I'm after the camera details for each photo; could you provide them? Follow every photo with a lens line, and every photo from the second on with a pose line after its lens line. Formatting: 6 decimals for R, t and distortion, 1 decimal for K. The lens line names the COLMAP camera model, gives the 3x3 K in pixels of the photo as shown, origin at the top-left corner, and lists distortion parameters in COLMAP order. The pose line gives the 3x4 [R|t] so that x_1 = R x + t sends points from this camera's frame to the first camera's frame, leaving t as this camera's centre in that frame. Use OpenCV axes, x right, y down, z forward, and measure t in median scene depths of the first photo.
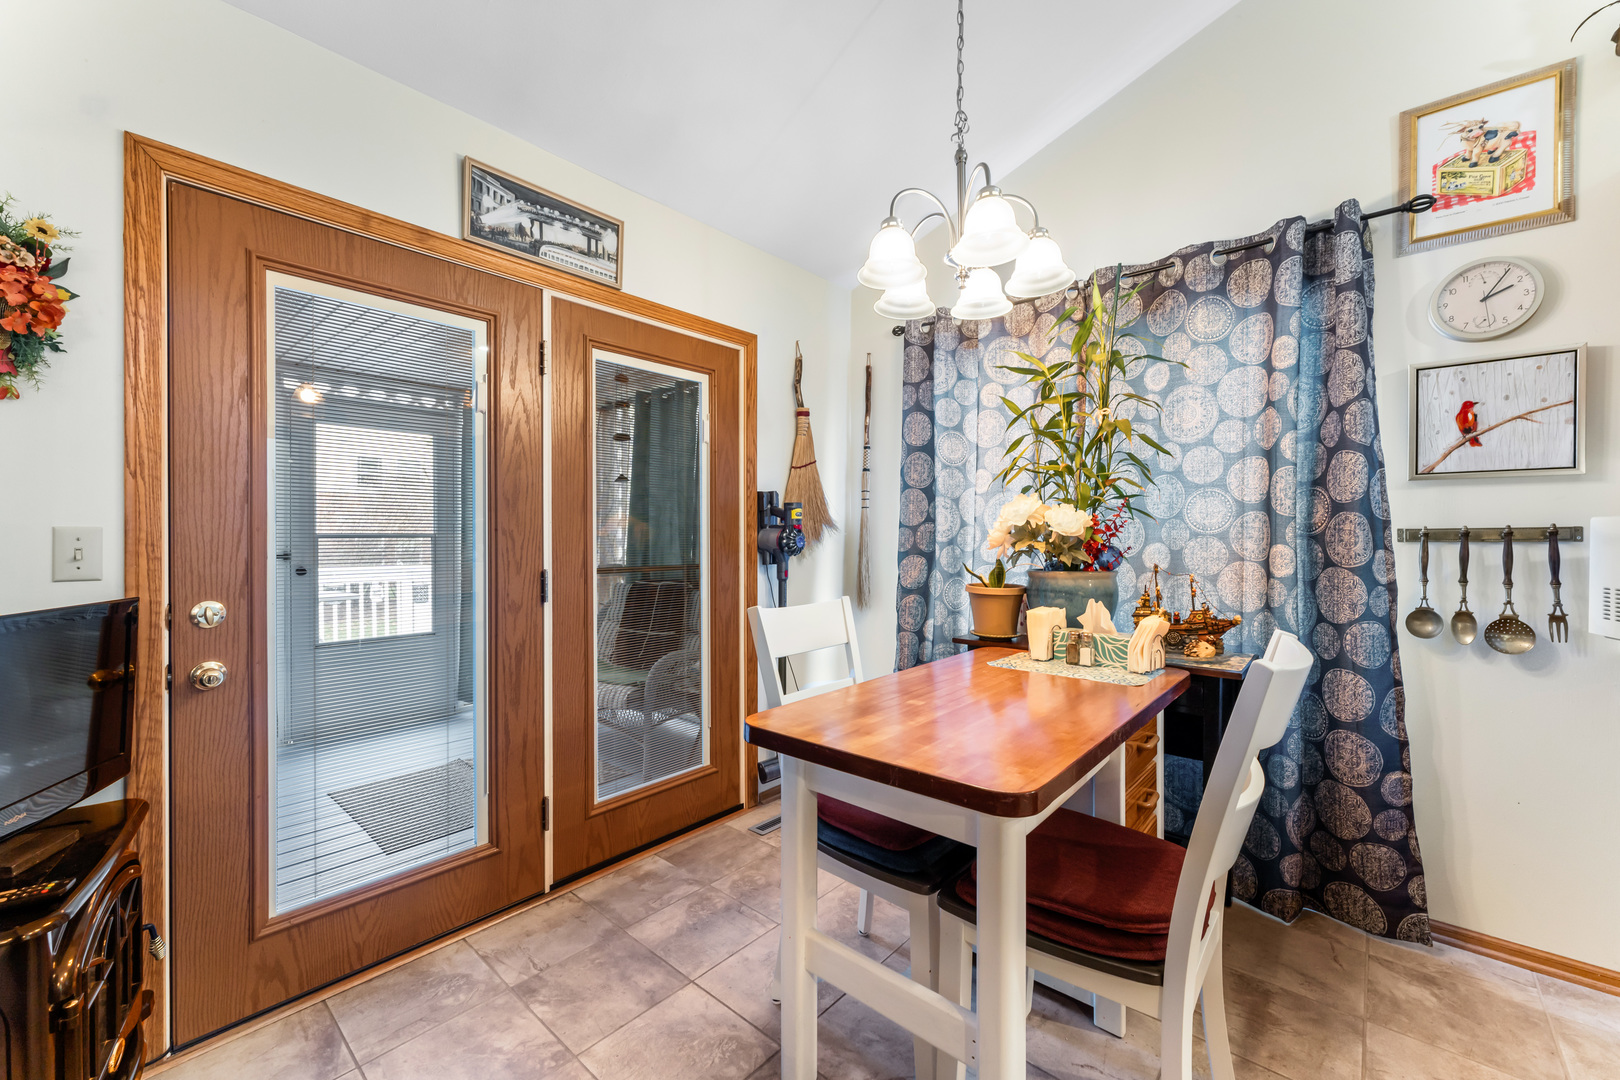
lens RADIAL K [[676.9, 0, 796.2], [0, 676.9, 532.8], [0, 0, 1]] dist [0.000099, 0.000192]
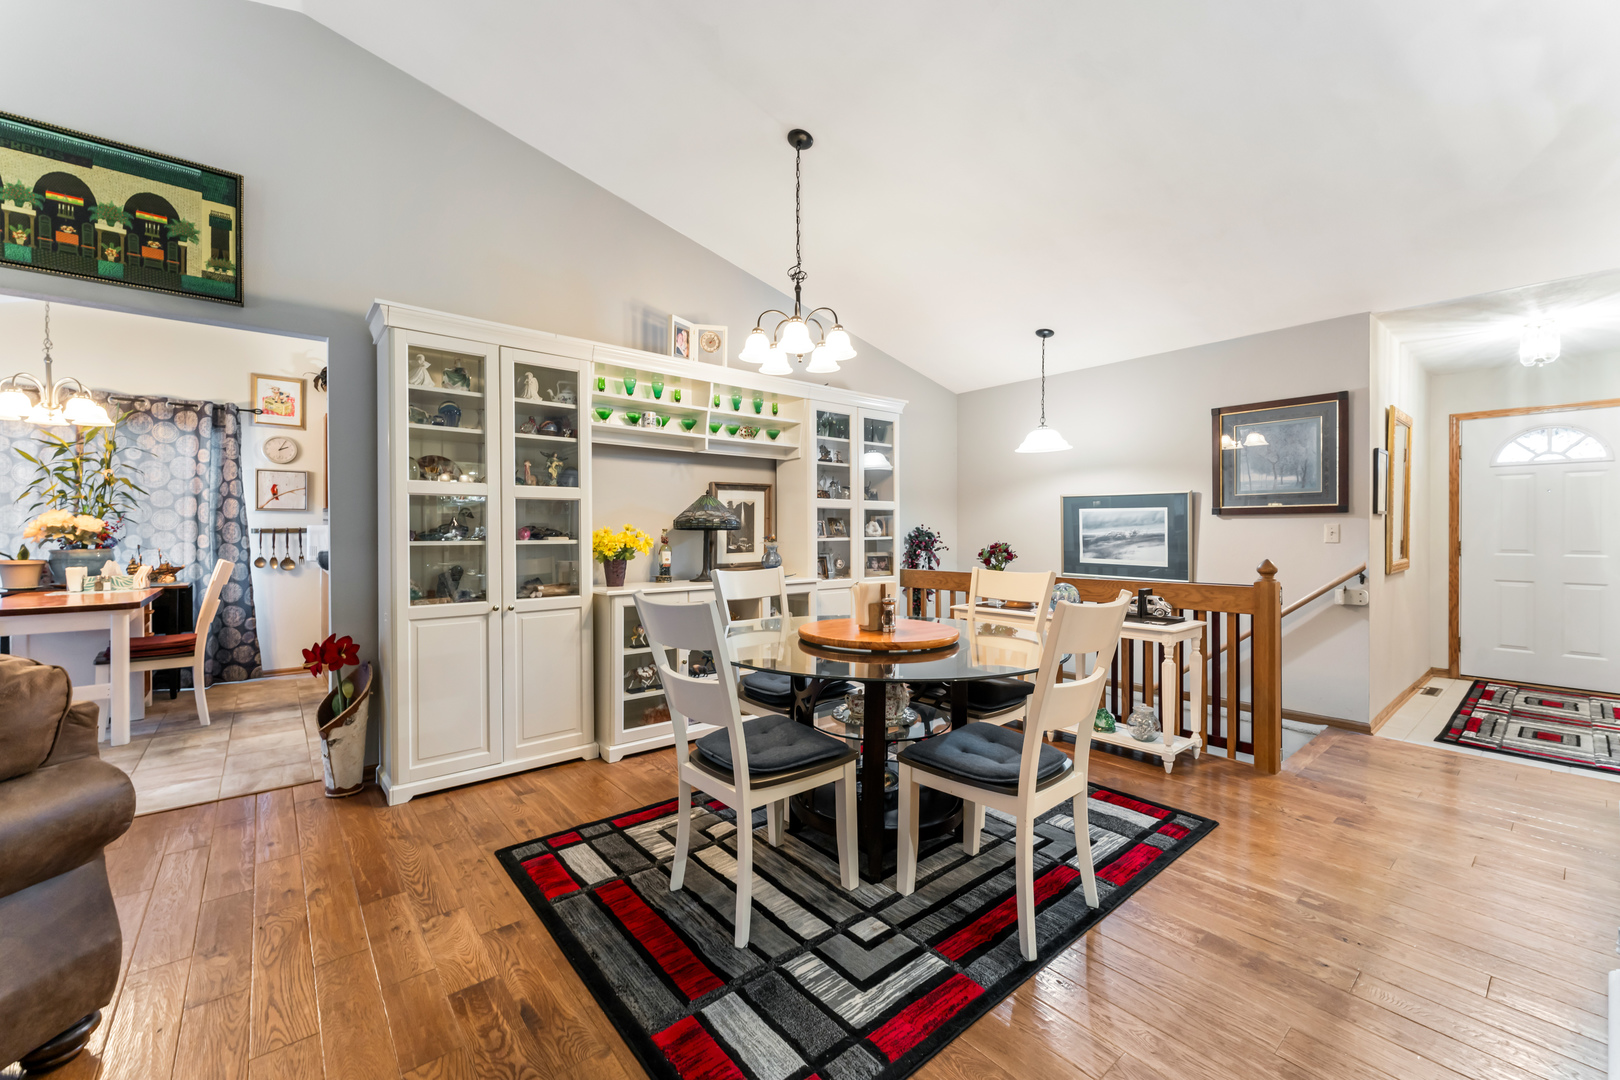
lens RADIAL K [[631.9, 0, 789.0], [0, 631.9, 534.6], [0, 0, 1]] dist [0.000578, 0.000153]
pose [[0.175060, -0.006497, 0.984536, -1.166931], [-0.000079, 0.999978, 0.006612, 0.001510], [-0.984558, -0.001235, 0.175056, -1.489896]]
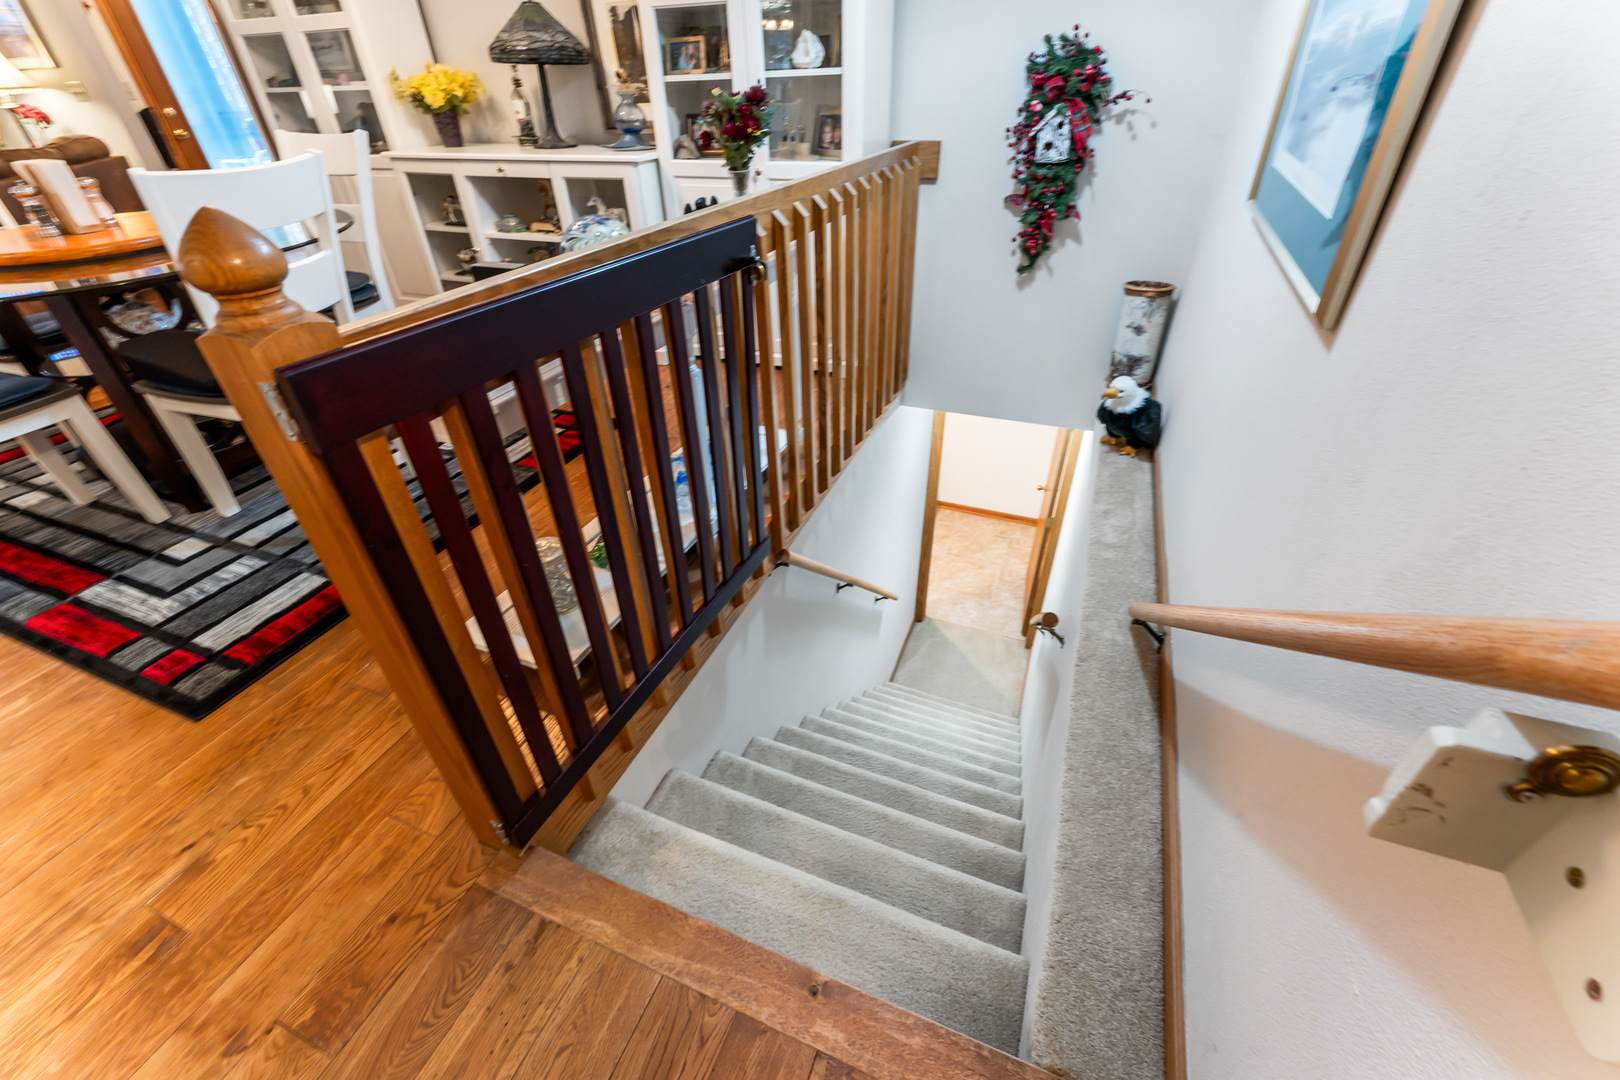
lens RADIAL K [[671.1, 0, 807.4], [0, 671.1, 560.4], [0, 0, 1]] dist [-0.000066, -0.000140]
pose [[0.952312, -0.198169, 0.232013, 0.769021], [0.025345, 0.809136, 0.587075, 0.036708], [-0.304070, -0.553198, 0.775573, -2.817498]]
